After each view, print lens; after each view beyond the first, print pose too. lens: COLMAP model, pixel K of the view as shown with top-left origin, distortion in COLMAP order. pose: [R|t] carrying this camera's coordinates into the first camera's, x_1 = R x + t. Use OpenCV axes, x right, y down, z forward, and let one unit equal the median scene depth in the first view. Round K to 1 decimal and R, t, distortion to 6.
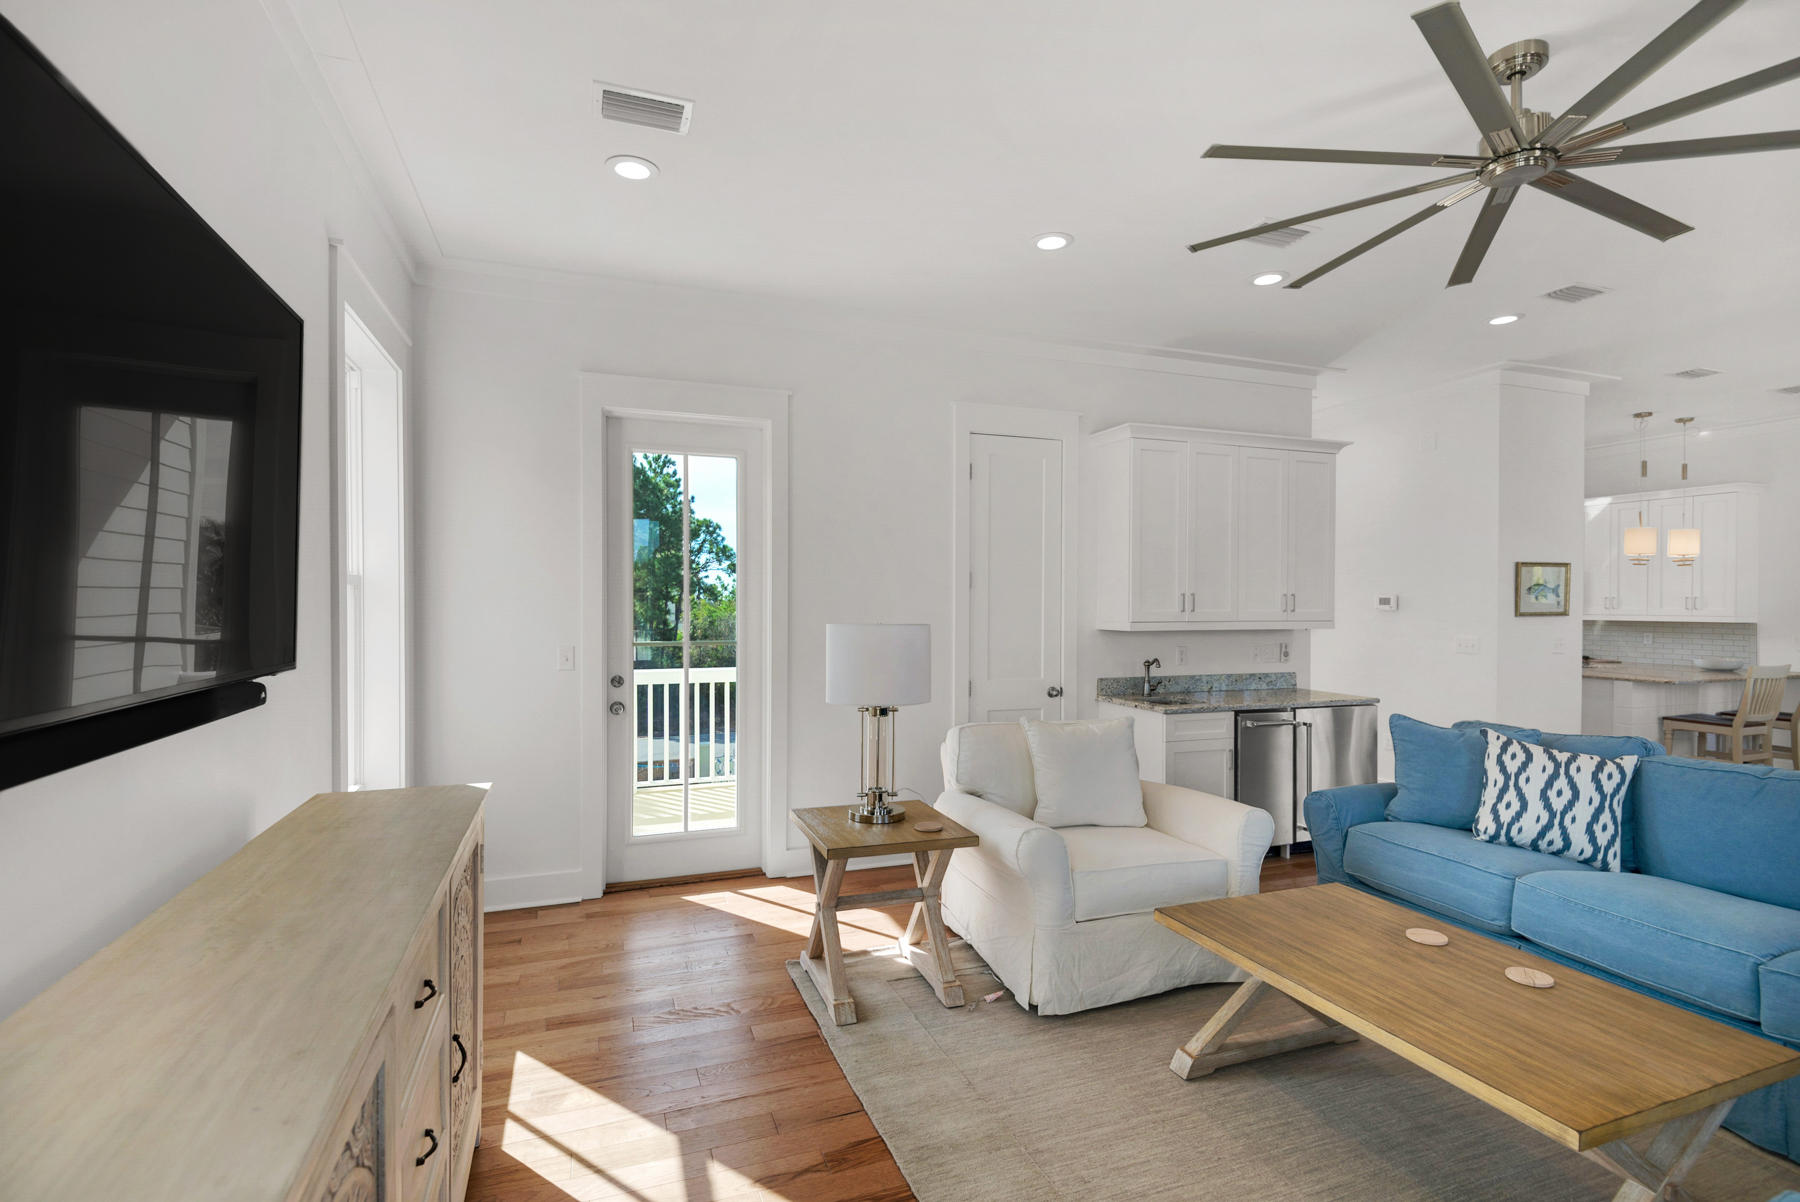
lens RADIAL K [[846.9, 0, 917.1], [0, 846.9, 600.7], [0, 0, 1]] dist [-0.005440, -0.003666]
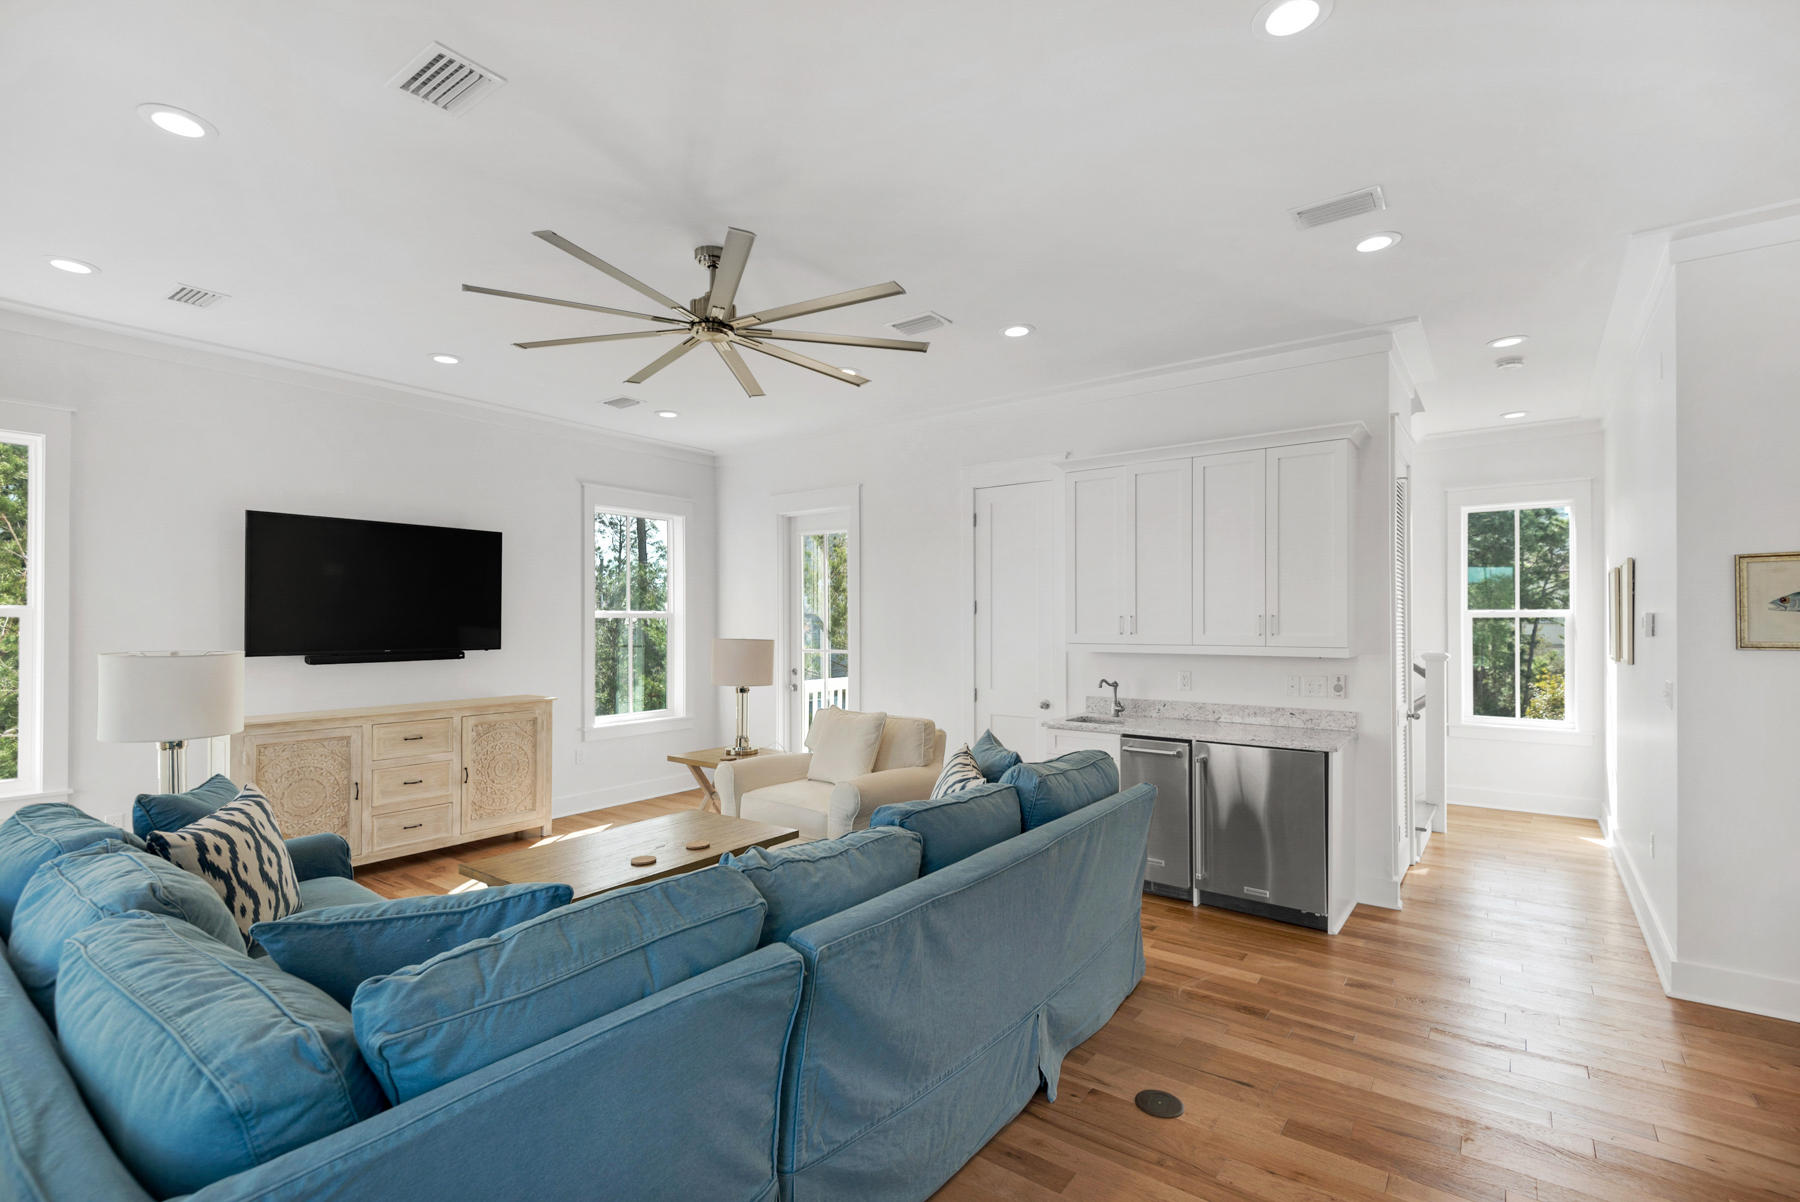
lens RADIAL K [[827.9, 0, 897.5], [0, 827.9, 610.6], [0, 0, 1]] dist [0.022252, -0.007318]
pose [[0.545297, -0.015299, -0.838103, 1.006204], [0.004000, 0.999870, -0.015650, -0.001091], [0.838233, 0.005181, 0.545287, 0.231876]]
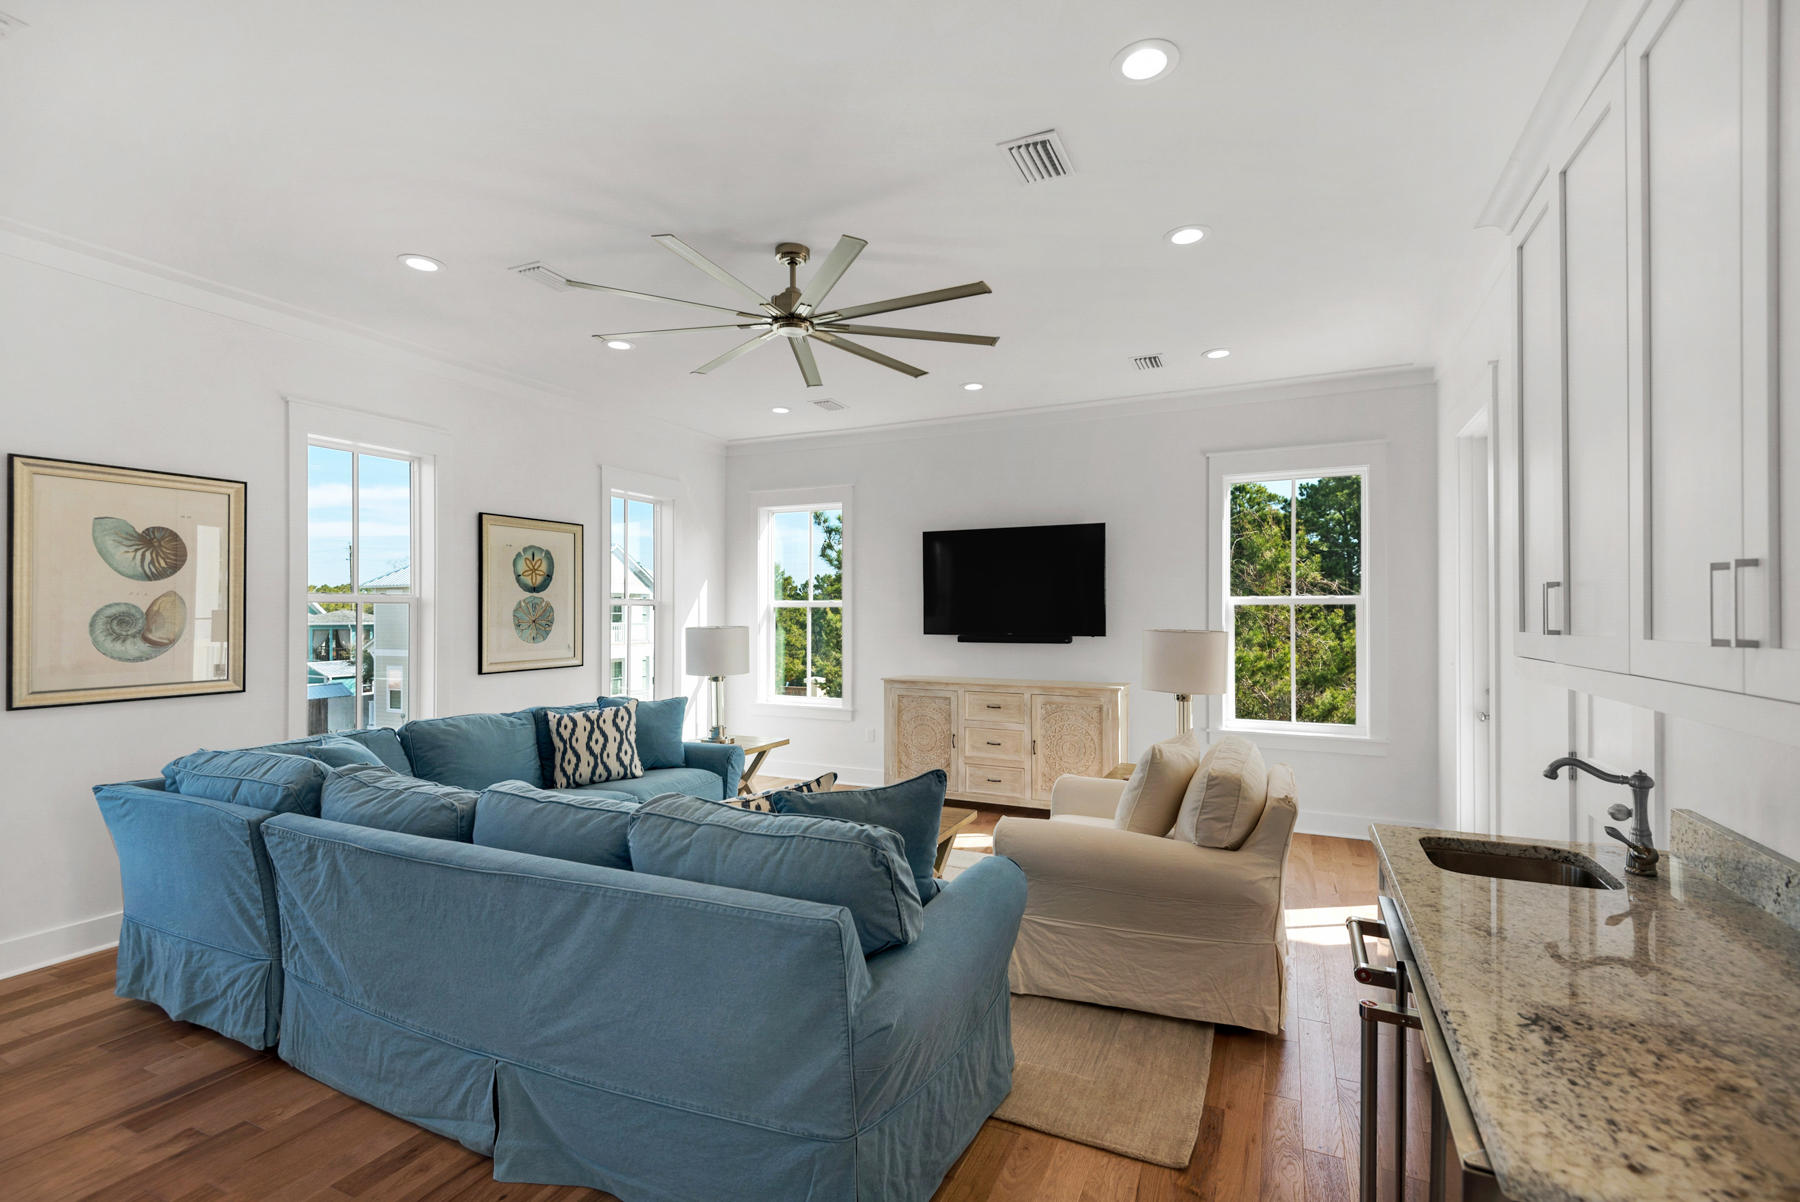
lens RADIAL K [[827.9, 0, 909.3], [0, 827.9, 609.8], [0, 0, 1]] dist [0.022252, -0.007318]
pose [[-0.702062, -0.010755, -0.712034, 0.770475], [-0.004143, 0.999931, -0.011019, 0.008794], [0.712104, -0.004785, -0.702058, 1.069221]]
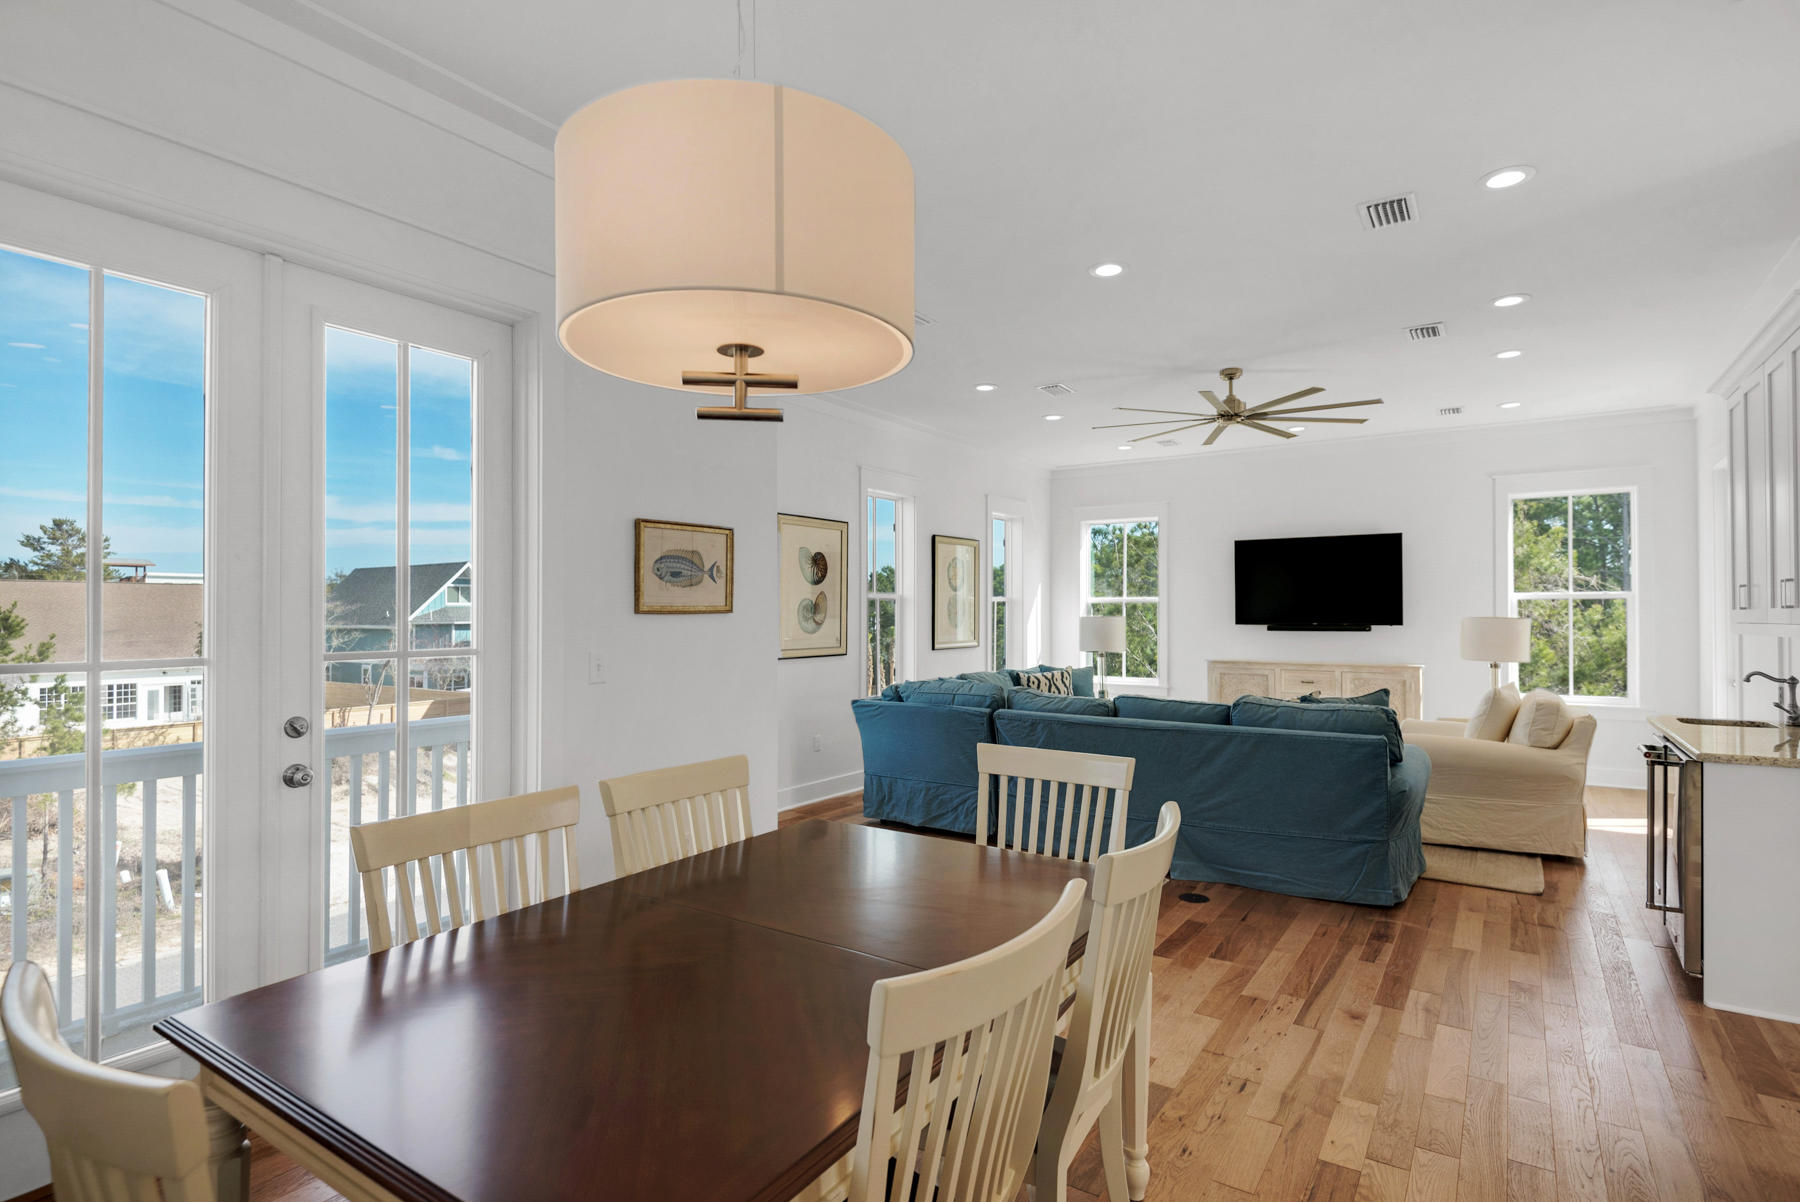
lens RADIAL K [[916.1, 0, 913.0], [0, 916.1, 605.5], [0, 0, 1]] dist [0.010963, -0.004967]
pose [[-0.801974, -0.012731, -0.597223, 1.422724], [-0.004922, 0.999880, -0.014706, 0.026771], [0.597339, -0.008855, -0.801940, 1.230531]]
